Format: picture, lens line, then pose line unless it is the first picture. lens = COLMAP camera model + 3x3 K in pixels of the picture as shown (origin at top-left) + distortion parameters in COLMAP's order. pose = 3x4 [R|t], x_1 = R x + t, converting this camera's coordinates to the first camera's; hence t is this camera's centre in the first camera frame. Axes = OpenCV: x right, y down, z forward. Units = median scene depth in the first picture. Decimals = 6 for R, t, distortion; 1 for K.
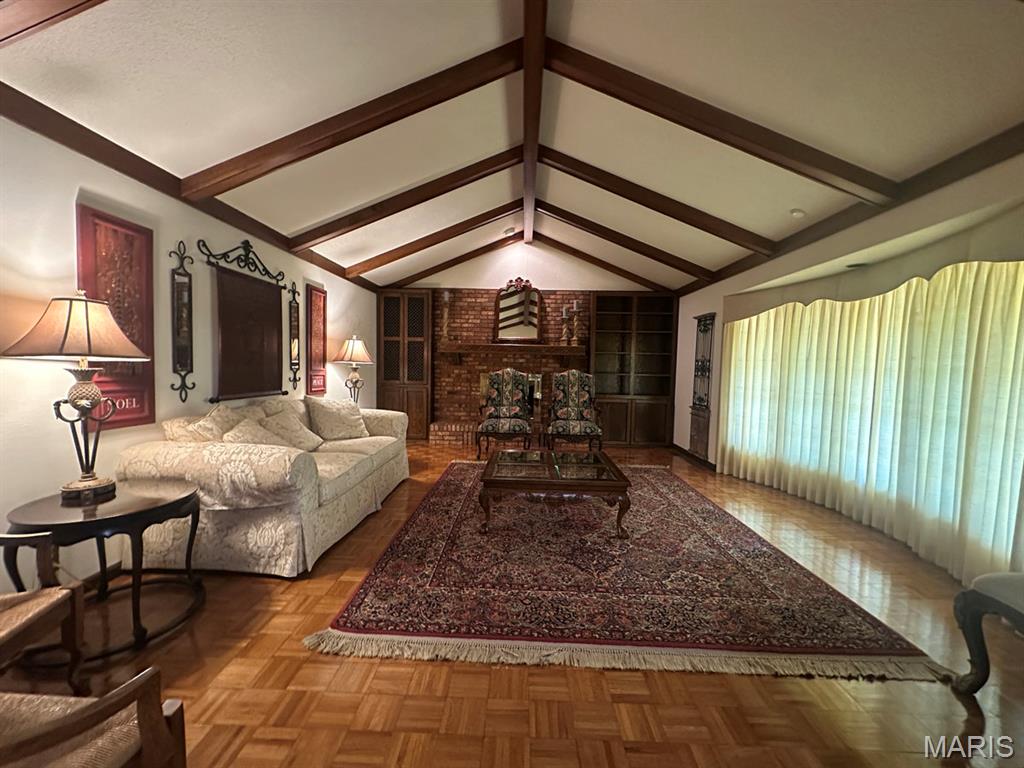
lens RADIAL K [[408.4, 0, 509.8], [0, 408.4, 389.9], [0, 0, 1]] dist [-0.002449, 0.000717]
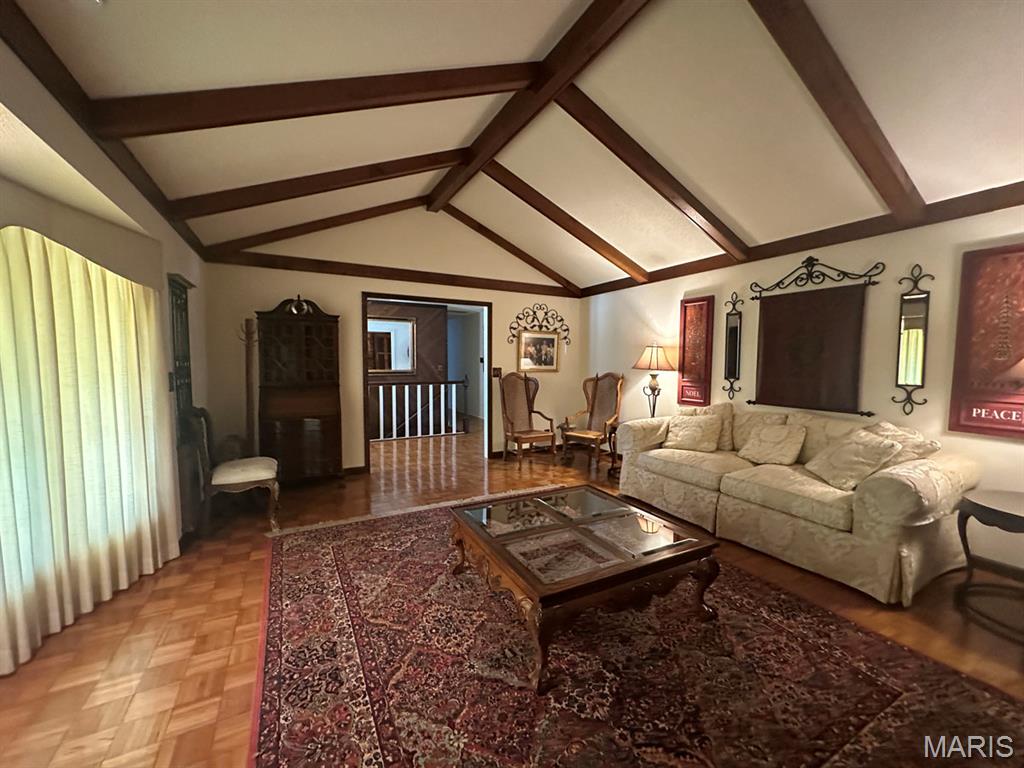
lens RADIAL K [[408.4, 0, 508.5], [0, 408.4, 387.4], [0, 0, 1]] dist [-0.002449, 0.000717]
pose [[-0.865865, 0.011262, -0.500151, 0.601029], [-0.049487, 0.992915, 0.108031, -0.124878], [0.497824, 0.118291, -0.859173, 1.725011]]
